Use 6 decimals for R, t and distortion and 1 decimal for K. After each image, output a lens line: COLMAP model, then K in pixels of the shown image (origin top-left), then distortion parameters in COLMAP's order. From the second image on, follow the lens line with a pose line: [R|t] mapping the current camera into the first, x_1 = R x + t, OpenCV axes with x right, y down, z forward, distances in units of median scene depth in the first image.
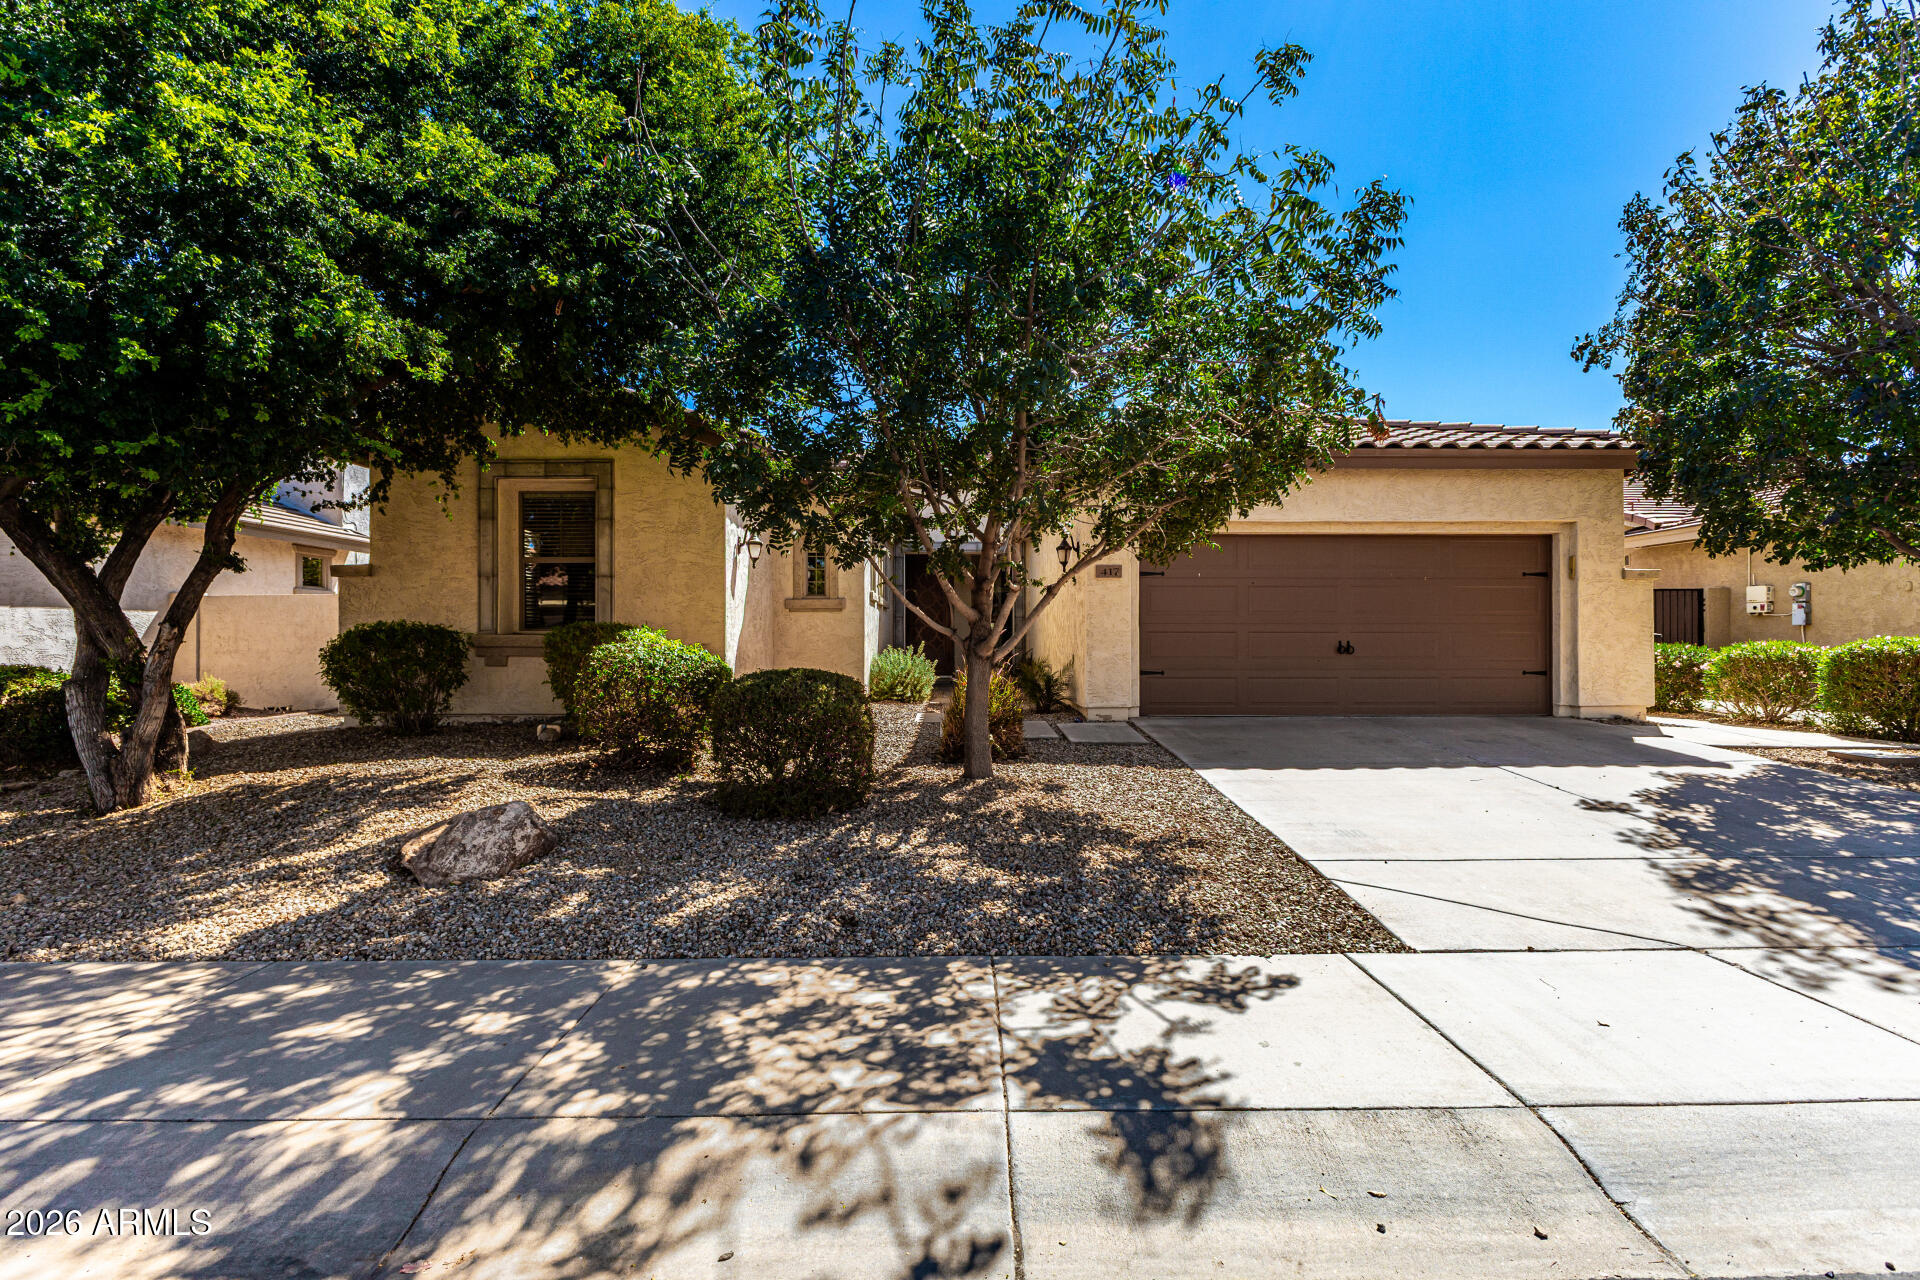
lens RADIAL K [[874.3, 0, 964.9], [0, 874.3, 641.0], [0, 0, 1]] dist [-0.002136, -0.000032]
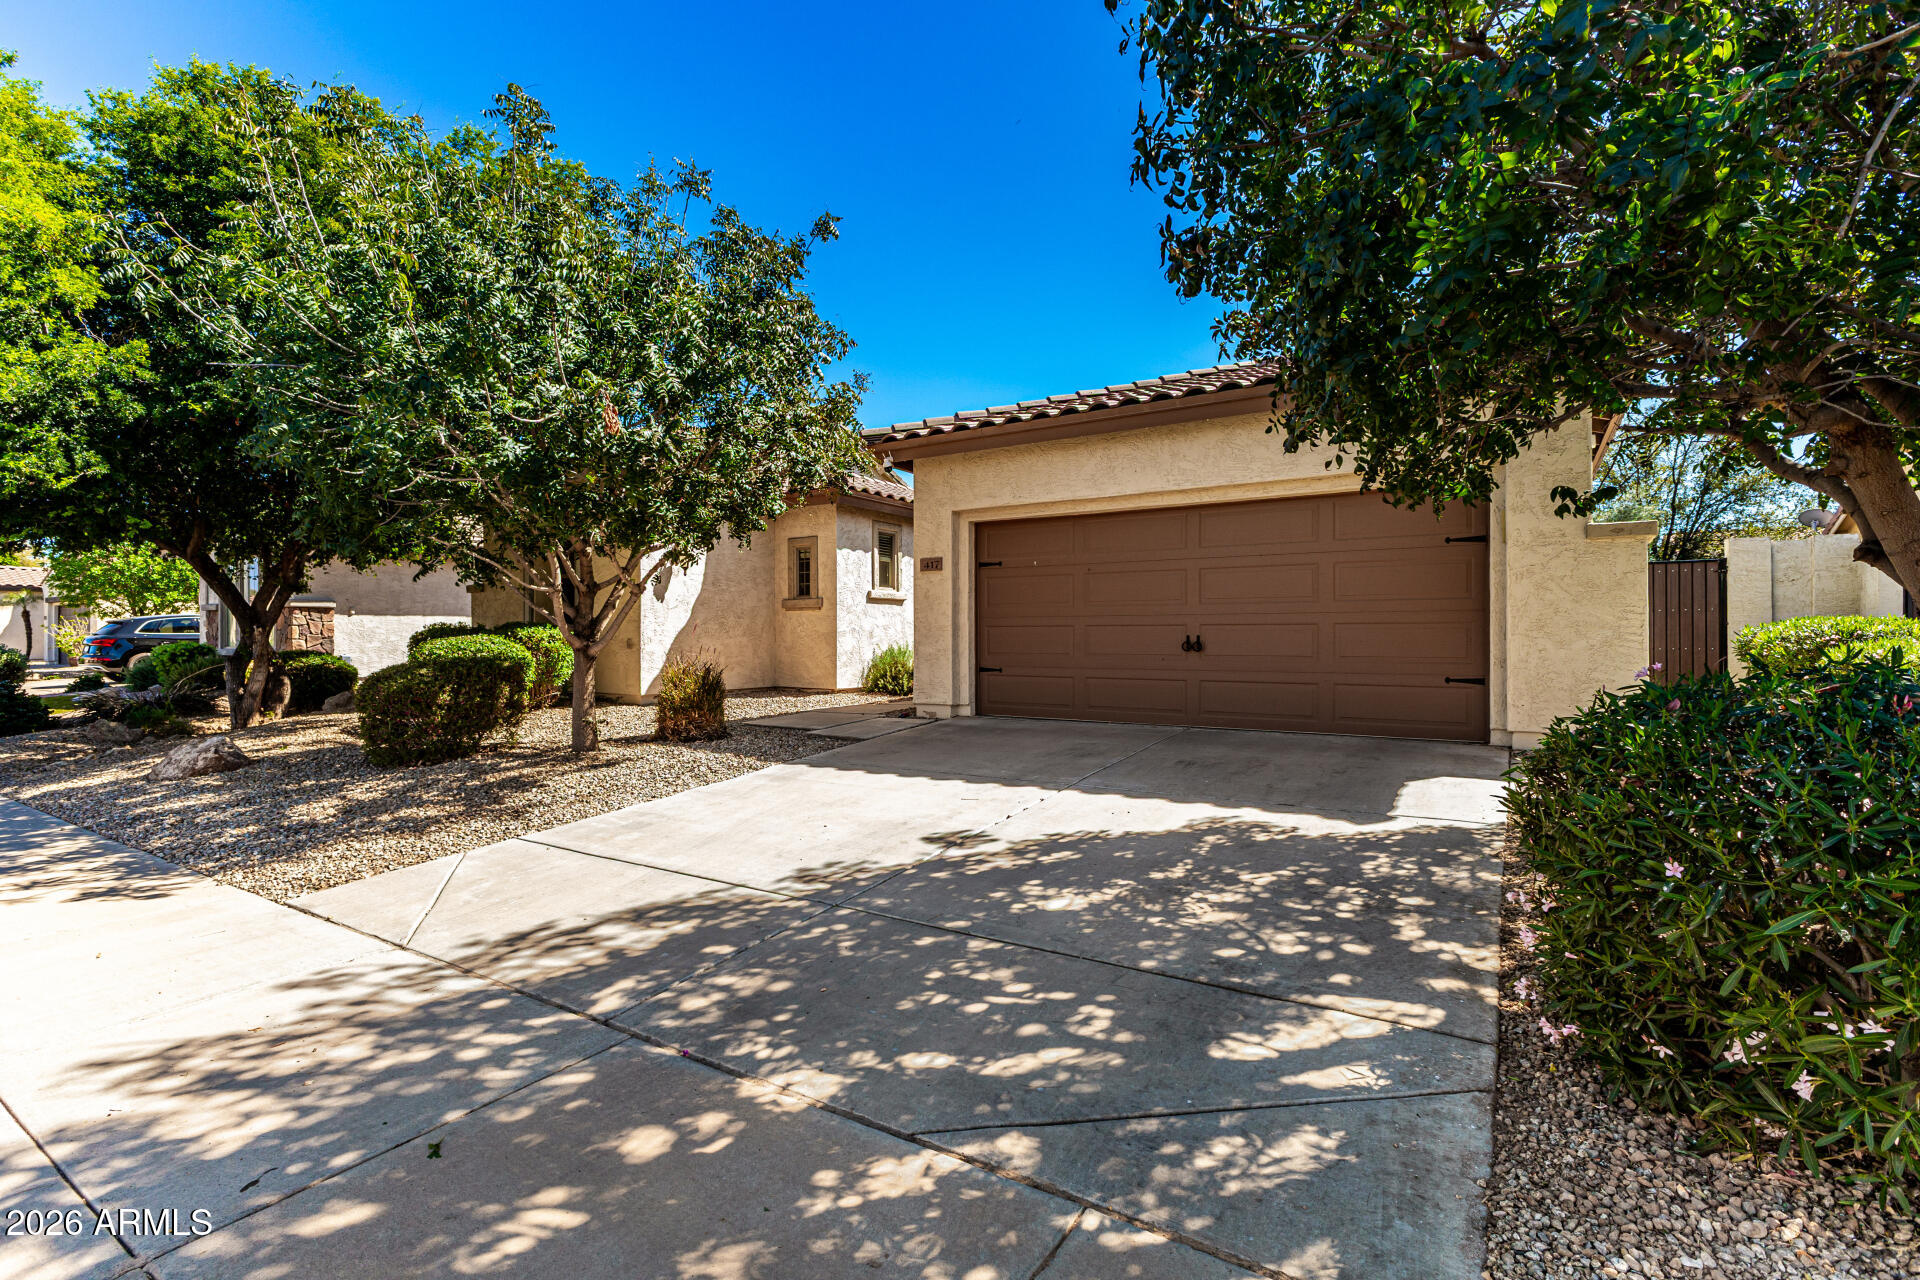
lens RADIAL K [[874.3, 0, 961.2], [0, 874.3, 636.5], [0, 0, 1]] dist [-0.002136, -0.000032]
pose [[0.832190, -0.001321, -0.554488, 2.100433], [0.001699, 0.999999, 0.000167, 0.001301], [0.554487, -0.001081, 0.832191, 0.581685]]
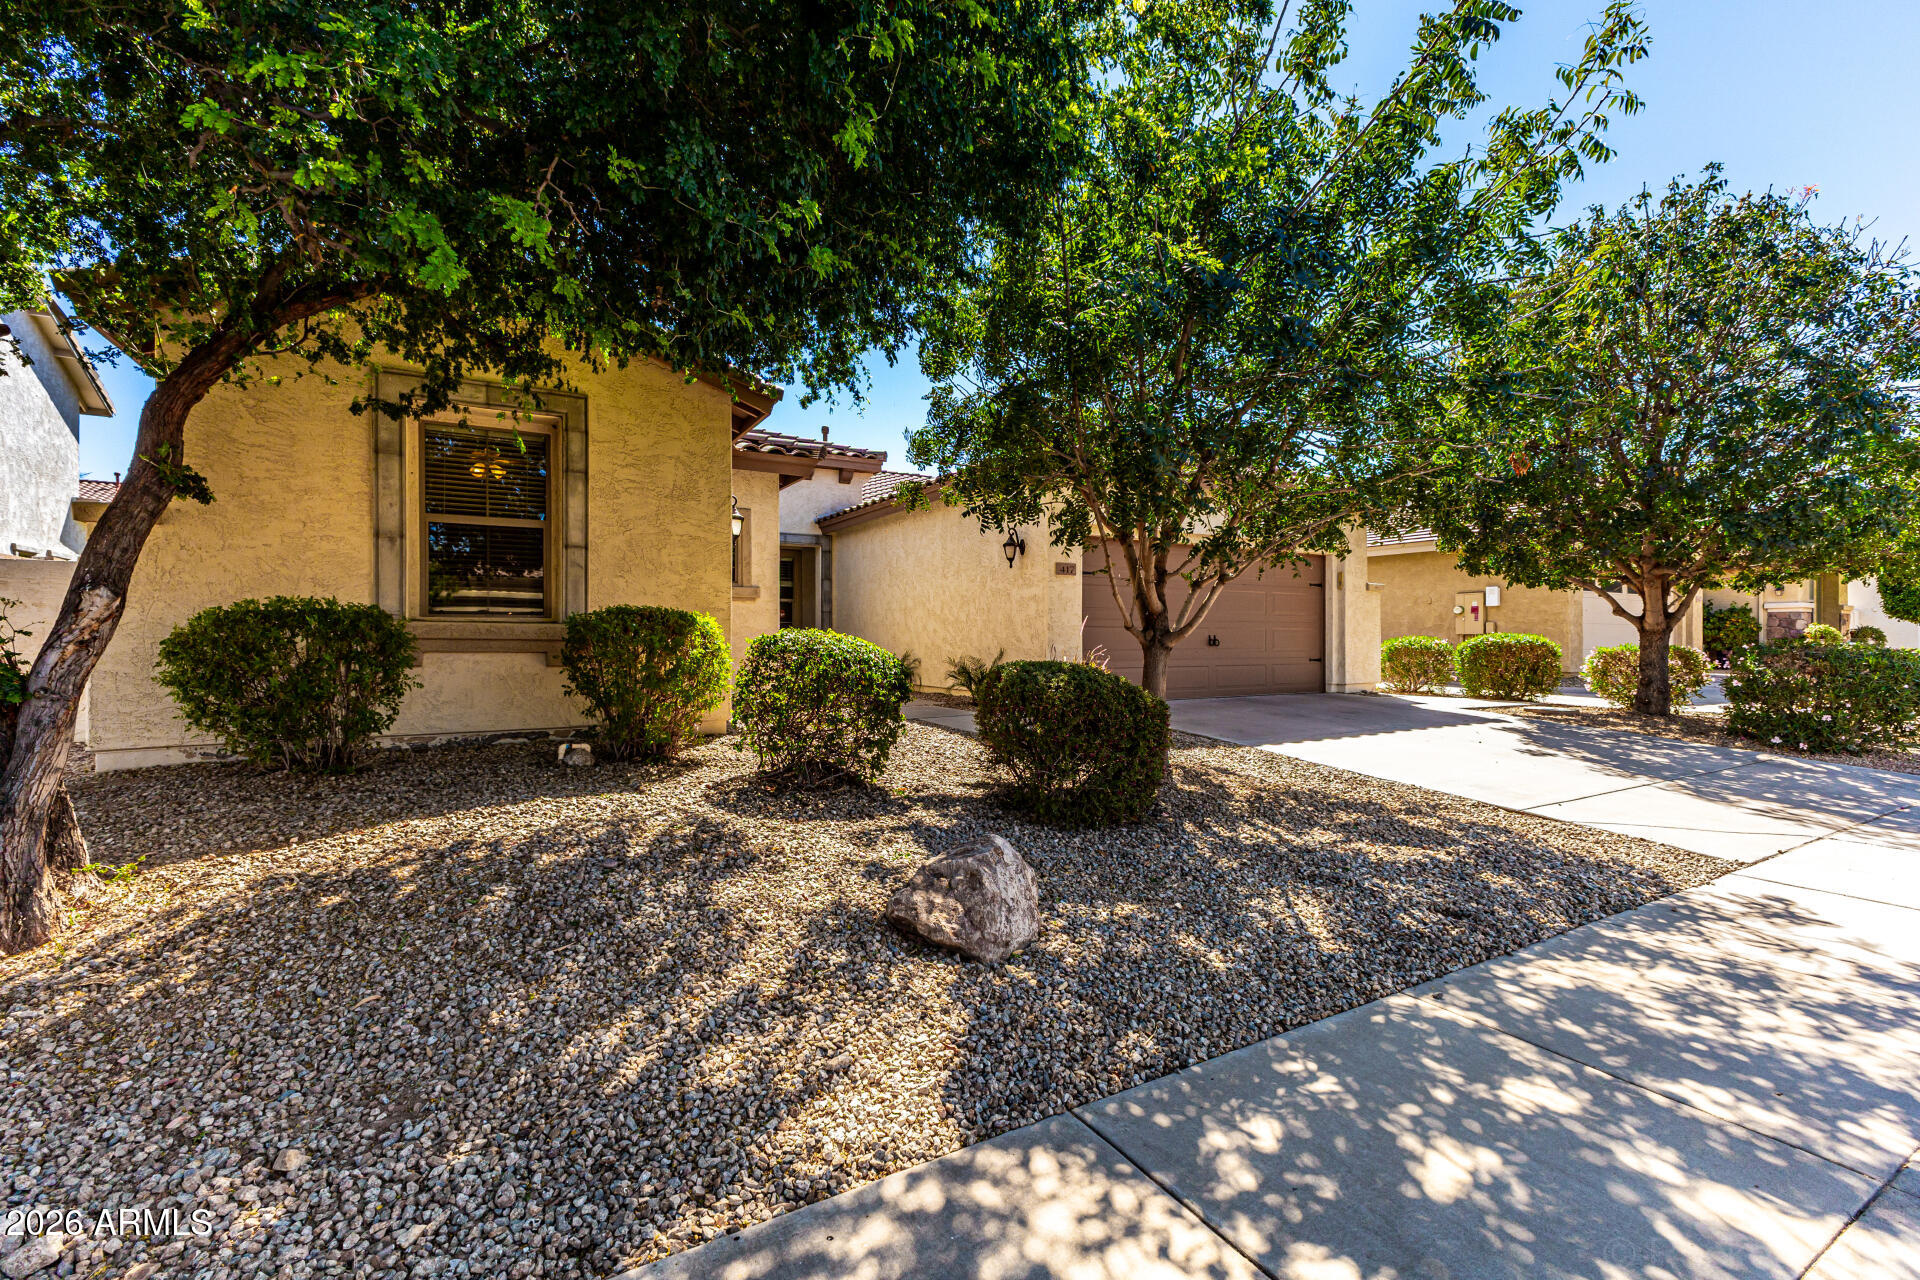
lens RADIAL K [[821.4, 0, 960.9], [0, 821.4, 642.4], [0, 0, 1]] dist [0.004670, -0.000979]
pose [[0.872129, -0.000772, 0.489276, -1.244628], [-0.001108, 0.999993, 0.003552, 0.018034], [-0.489276, -0.003640, 0.872122, 0.547696]]
